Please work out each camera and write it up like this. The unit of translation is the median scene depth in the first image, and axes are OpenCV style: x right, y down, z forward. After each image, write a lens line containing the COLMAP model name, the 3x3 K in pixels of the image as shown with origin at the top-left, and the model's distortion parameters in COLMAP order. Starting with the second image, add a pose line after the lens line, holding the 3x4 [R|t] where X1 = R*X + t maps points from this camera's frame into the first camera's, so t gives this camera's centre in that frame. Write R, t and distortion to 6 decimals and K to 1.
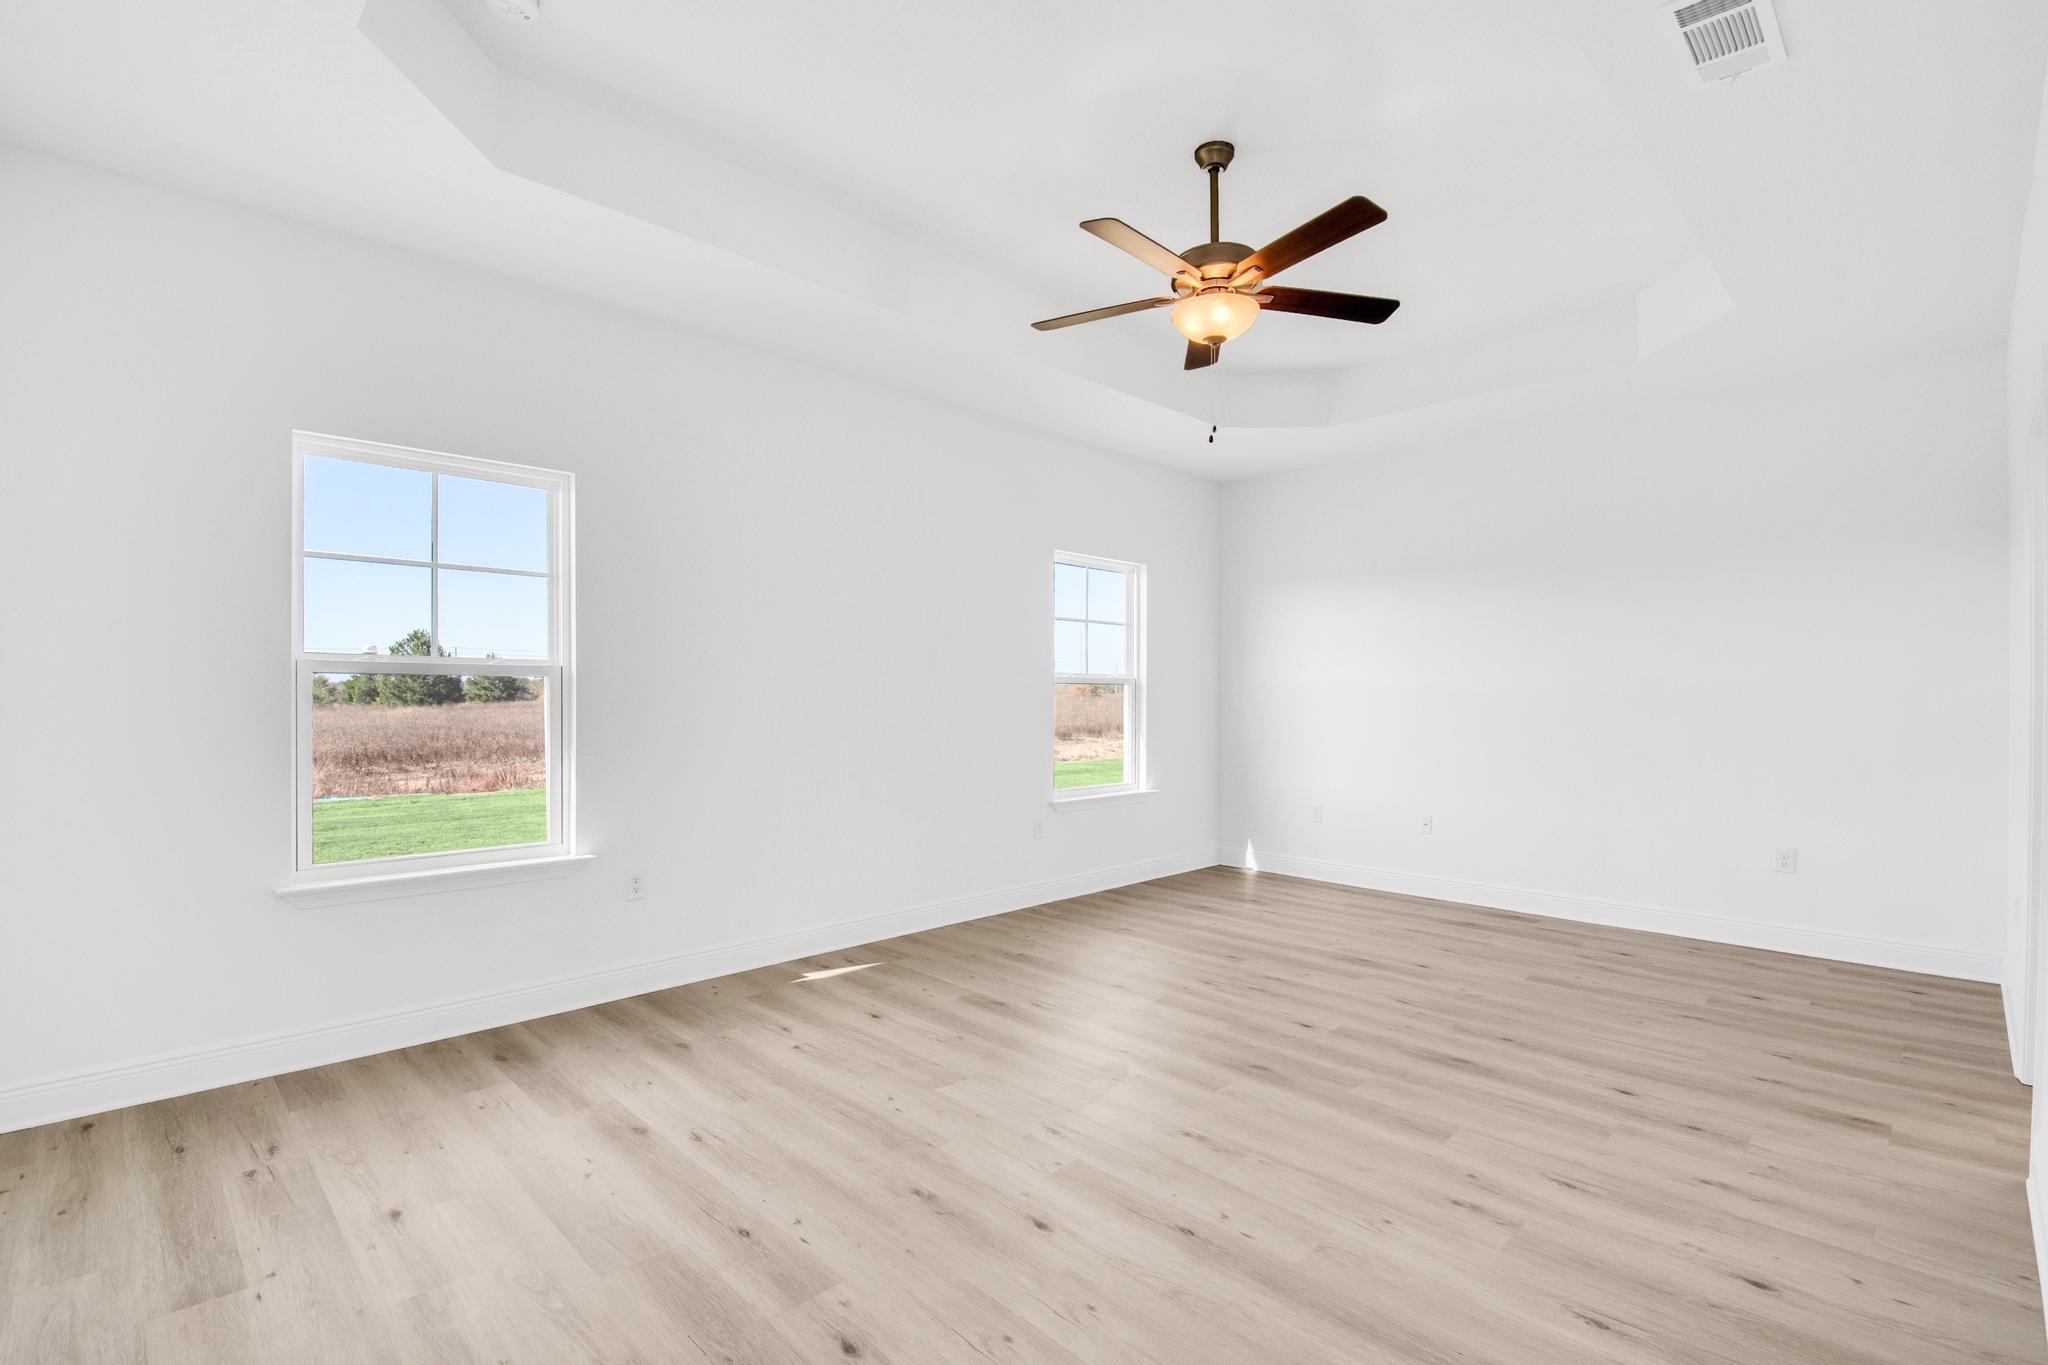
lens RADIAL K [[981.1, 0, 1022.7], [0, 981.1, 735.5], [0, 0, 1]] dist [0.000419, -0.010360]
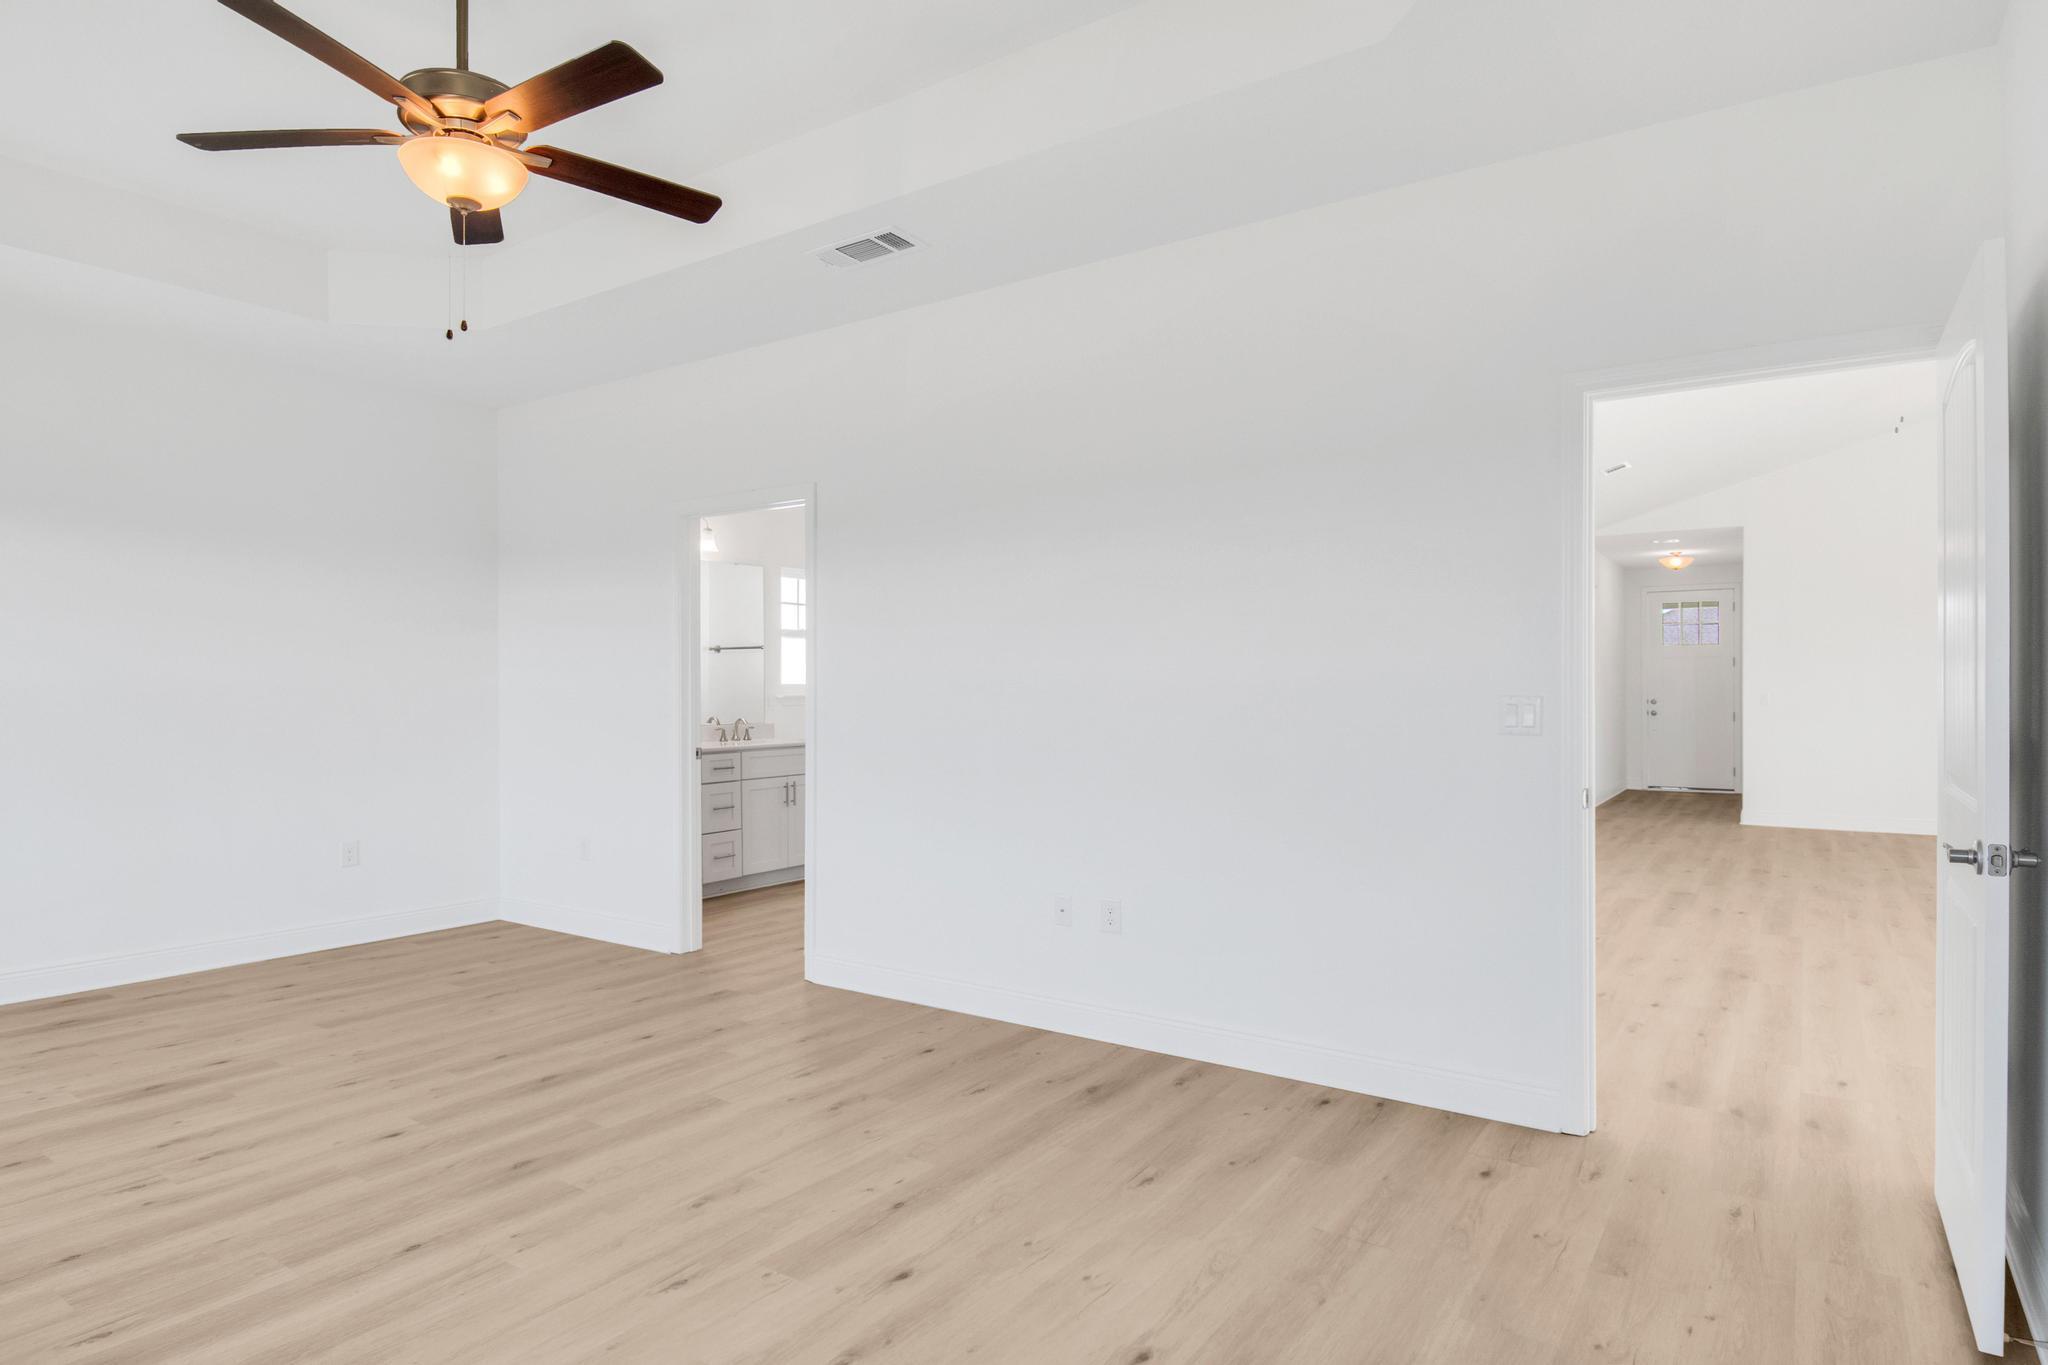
lens RADIAL K [[1209.1, 0, 1017.7], [0, 1209.1, 711.8], [0, 0, 1]] dist [0.001463, -0.000171]
pose [[-0.240125, -0.017828, 0.970578, -0.782729], [0.036982, 0.998937, 0.027499, -0.035394], [-0.970037, 0.042497, -0.239211, 0.824705]]
